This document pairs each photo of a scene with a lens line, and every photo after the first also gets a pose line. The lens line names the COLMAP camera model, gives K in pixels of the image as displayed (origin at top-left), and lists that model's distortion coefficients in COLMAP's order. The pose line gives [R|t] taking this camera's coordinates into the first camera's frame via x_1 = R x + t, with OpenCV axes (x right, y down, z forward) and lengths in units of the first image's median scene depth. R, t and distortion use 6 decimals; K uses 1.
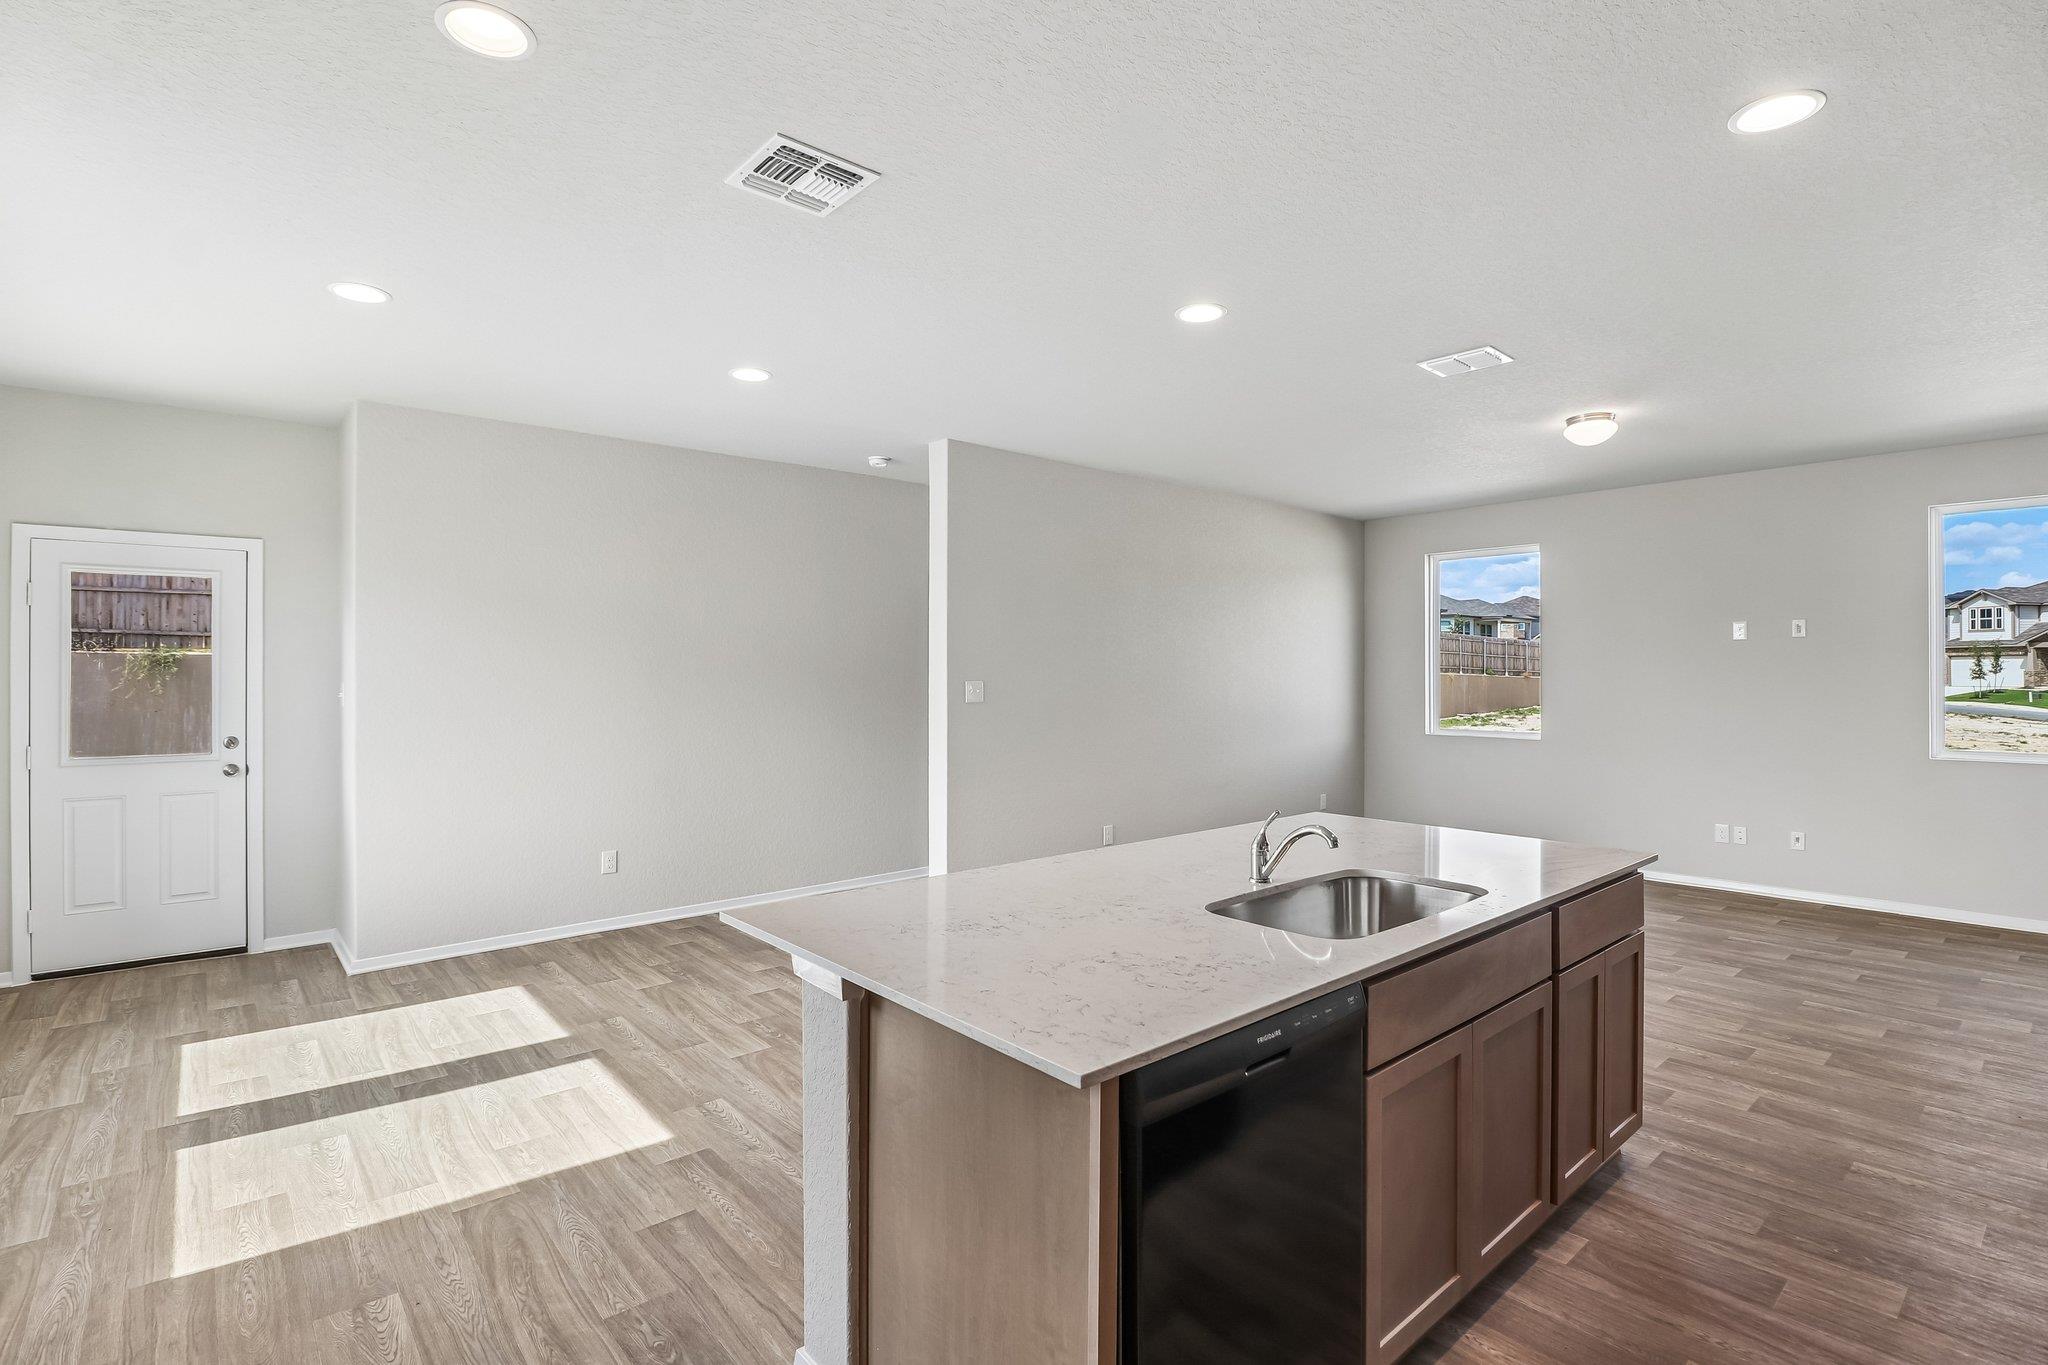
lens RADIAL K [[971.6, 0, 1017.6], [0, 971.6, 655.8], [0, 0, 1]] dist [-0.016538, -0.004753]
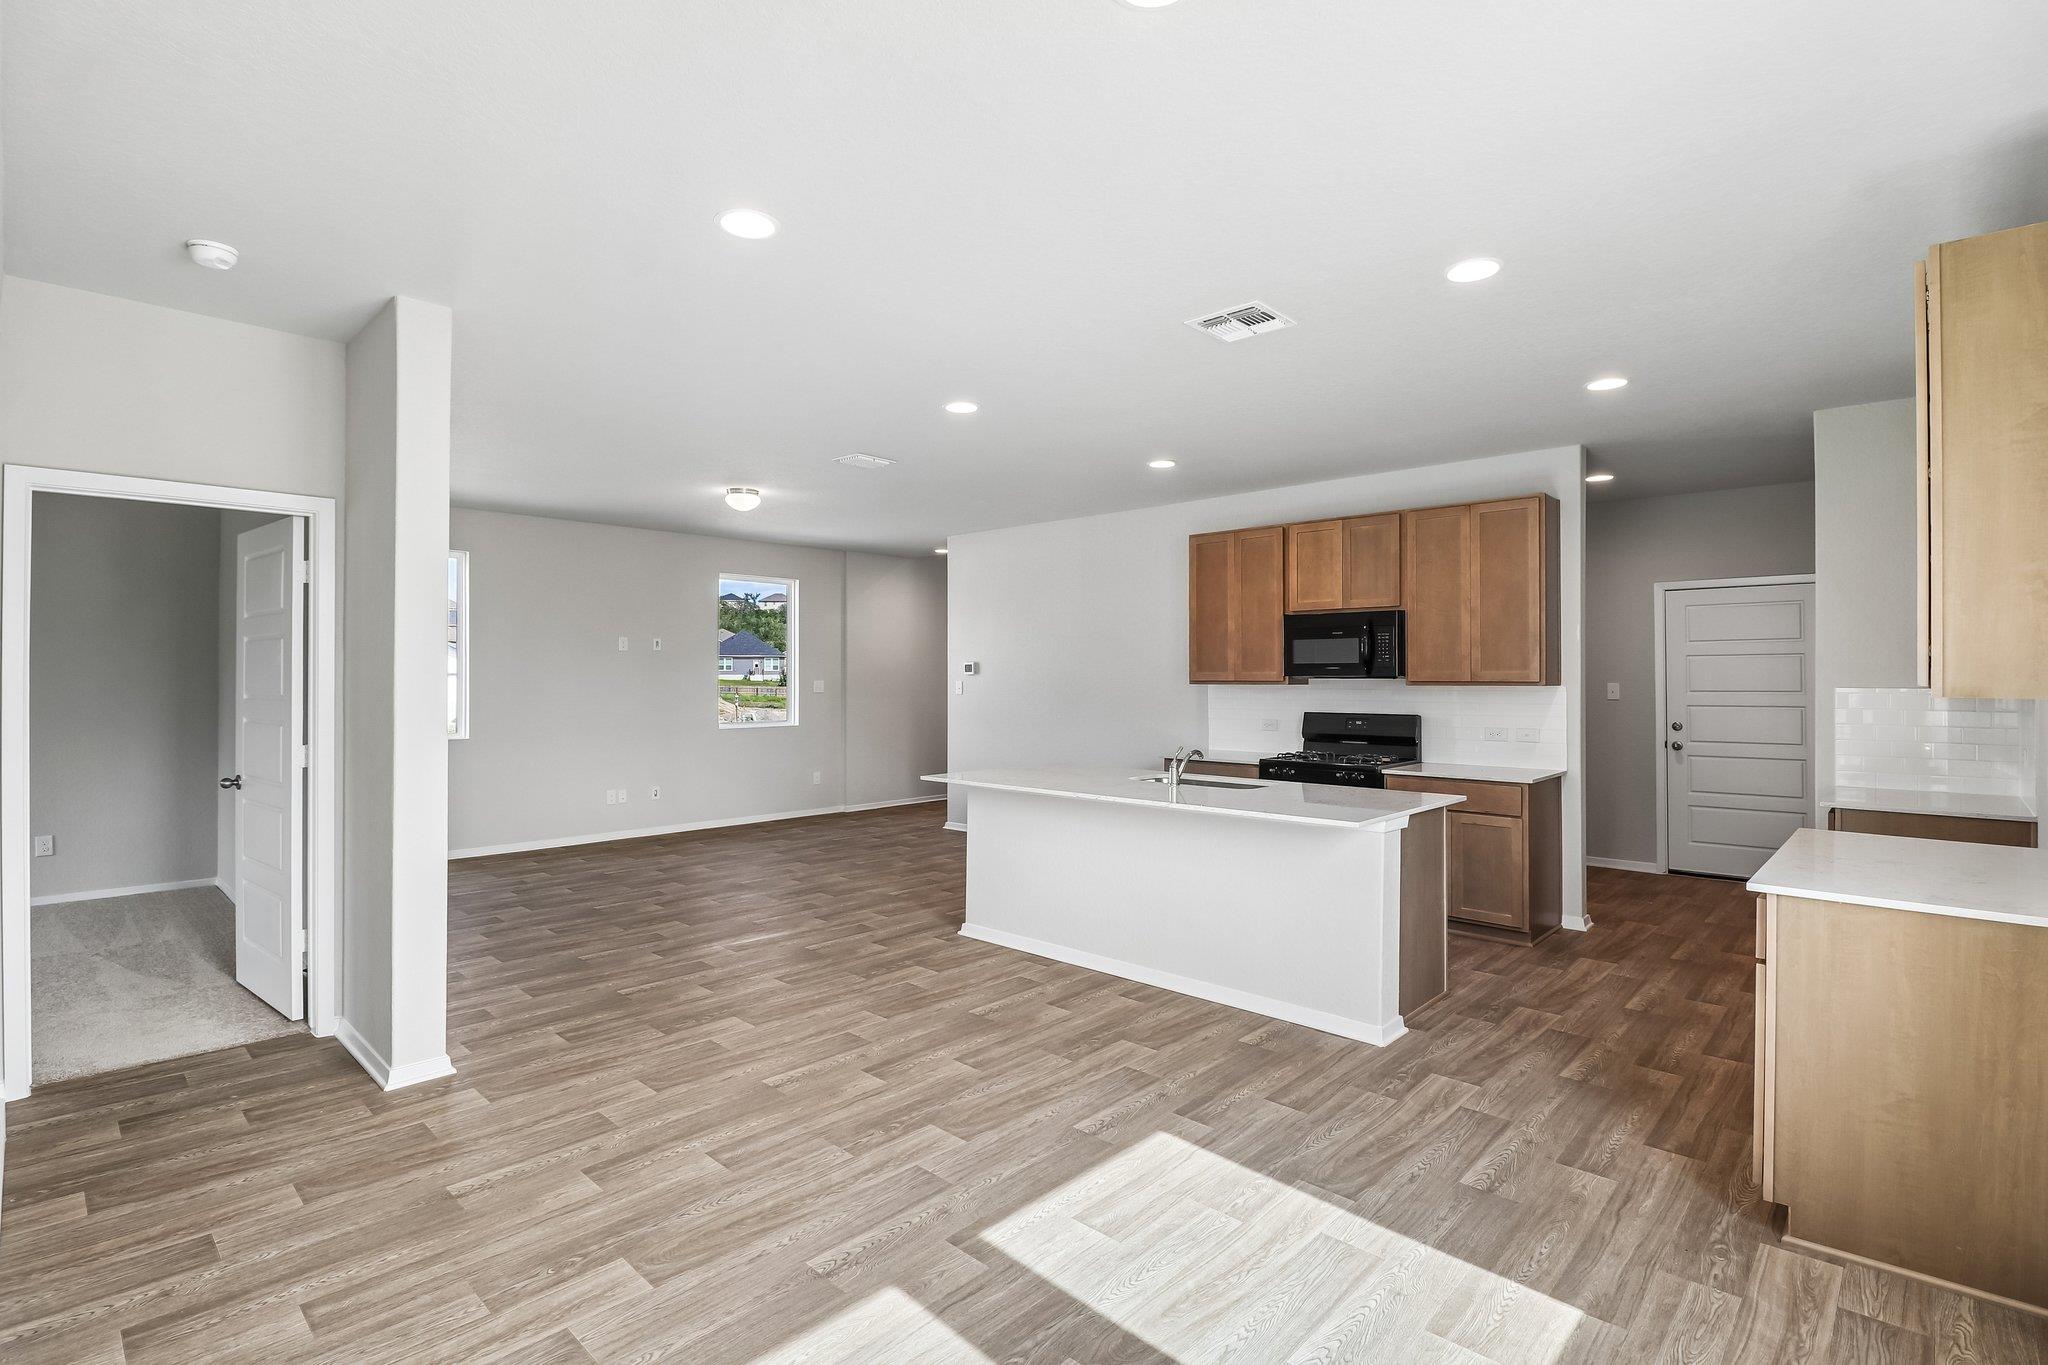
lens RADIAL K [[971.6, 0, 1001.0], [0, 971.6, 680.8], [0, 0, 1]] dist [-0.016538, -0.004753]
pose [[-0.089758, -0.009011, 0.995923, -1.533870], [-0.012904, 0.999886, 0.007884, 0.019871], [-0.995880, -0.012144, -0.089864, 1.436481]]
